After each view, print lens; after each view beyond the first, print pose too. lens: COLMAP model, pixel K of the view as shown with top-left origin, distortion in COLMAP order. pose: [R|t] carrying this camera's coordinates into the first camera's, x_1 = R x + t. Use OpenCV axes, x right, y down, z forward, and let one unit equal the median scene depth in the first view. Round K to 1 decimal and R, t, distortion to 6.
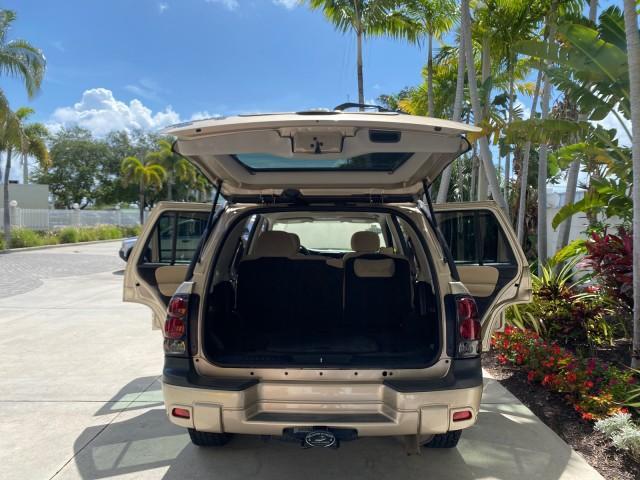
lens RADIAL K [[492.5, 0, 320.8], [0, 492.5, 238.1], [0, 0, 1]] dist [0.007593, -0.010785]
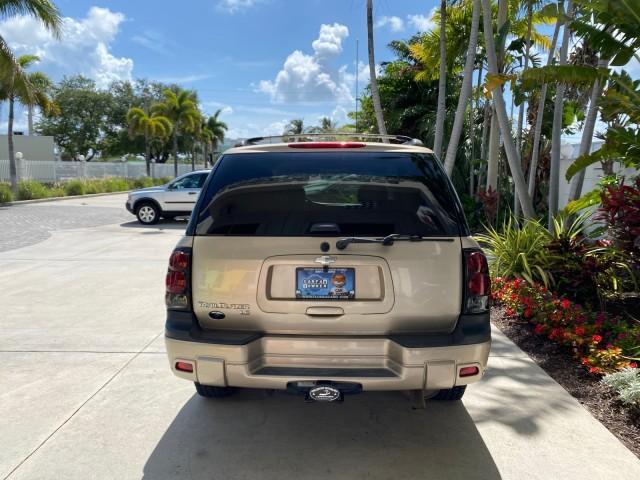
lens RADIAL K [[492.5, 0, 321.3], [0, 492.5, 237.4], [0, 0, 1]] dist [0.007593, -0.010785]
pose [[0.999893, 0.002148, -0.014441, 0.001043], [-0.000770, 0.995495, 0.094806, 0.000293], [0.014579, -0.094784, 0.995391, 0.007204]]
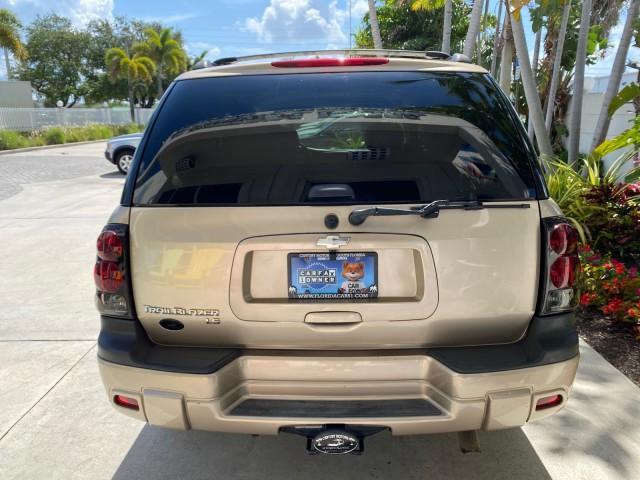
lens RADIAL K [[492.5, 0, 320.4], [0, 492.5, 236.3], [0, 0, 1]] dist [0.007593, -0.010785]
pose [[0.999827, -0.017557, -0.006081, -0.002024], [0.018426, 0.978991, 0.203069, 0.000580], [0.002388, -0.203146, 0.979146, 0.068251]]
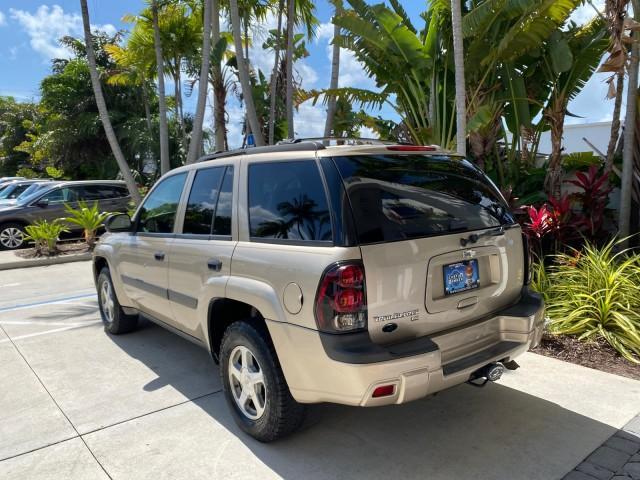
lens RADIAL K [[492.5, 0, 320.8], [0, 492.5, 237.7], [0, 0, 1]] dist [0.007593, -0.010785]
pose [[0.765573, -0.089820, 0.637048, -0.159167], [0.041773, 0.995057, 0.090097, -0.000909], [-0.641992, -0.042364, 0.765540, 0.070487]]
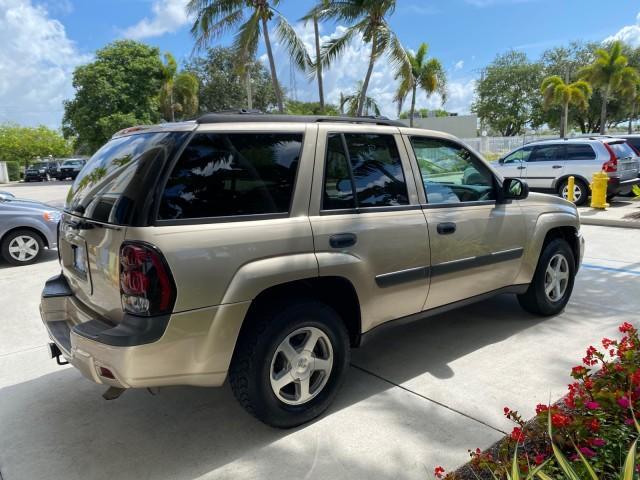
lens RADIAL K [[492.5, 0, 326.9], [0, 492.5, 237.8], [0, 0, 1]] dist [0.007593, -0.010785]
pose [[0.643702, 0.096637, -0.759150, 0.208095], [0.017966, 0.989813, 0.141234, -0.000875], [0.765066, -0.104551, 0.635408, 0.130994]]
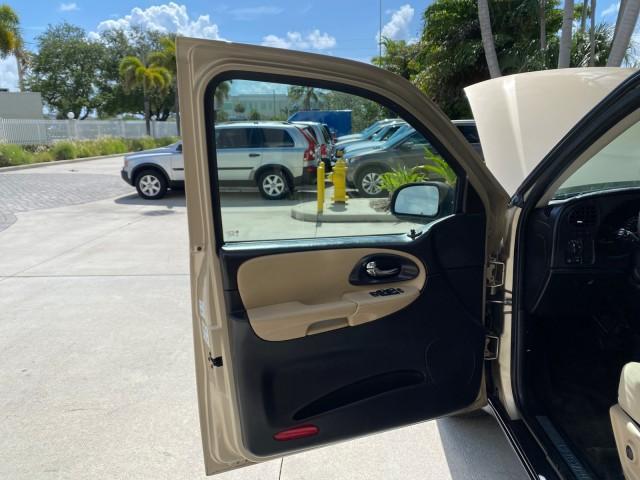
lens RADIAL K [[492.5, 0, 320.1], [0, 492.5, 240.0], [0, 0, 1]] dist [0.007593, -0.010785]
pose [[0.999634, -0.012329, -0.024097, -0.095051], [0.016523, 0.983075, 0.182456, -0.002536], [0.021440, -0.182787, 0.982919, 0.265056]]
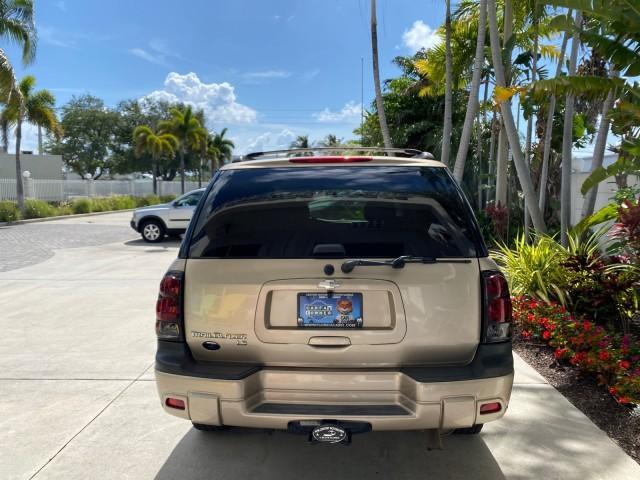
lens RADIAL K [[492.5, 0, 320.9], [0, 492.5, 236.6], [0, 0, 1]] dist [0.007593, -0.010785]
pose [[0.999568, -0.005906, -0.028808, 0.001822], [0.007655, 0.998111, 0.060963, -0.000354], [0.028394, -0.061157, 0.997724, 0.022103]]
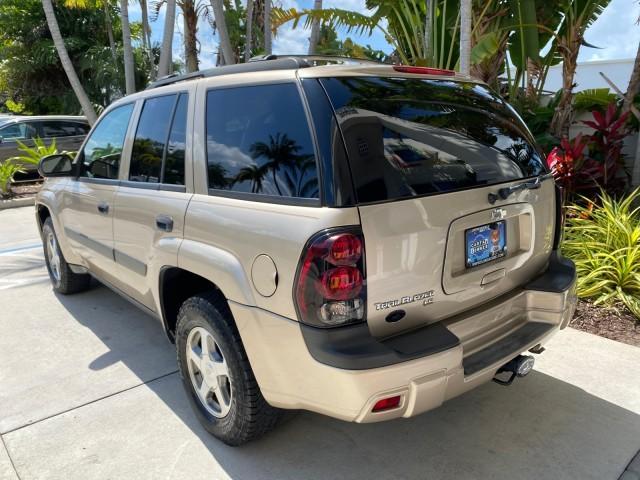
lens RADIAL K [[492.5, 0, 318.9], [0, 492.5, 238.2], [0, 0, 1]] dist [0.007593, -0.010785]
pose [[0.743663, -0.161116, 0.648850, -0.129272], [0.029642, 0.977519, 0.208754, 0.000056], [-0.667897, -0.136009, 0.731720, 0.106691]]
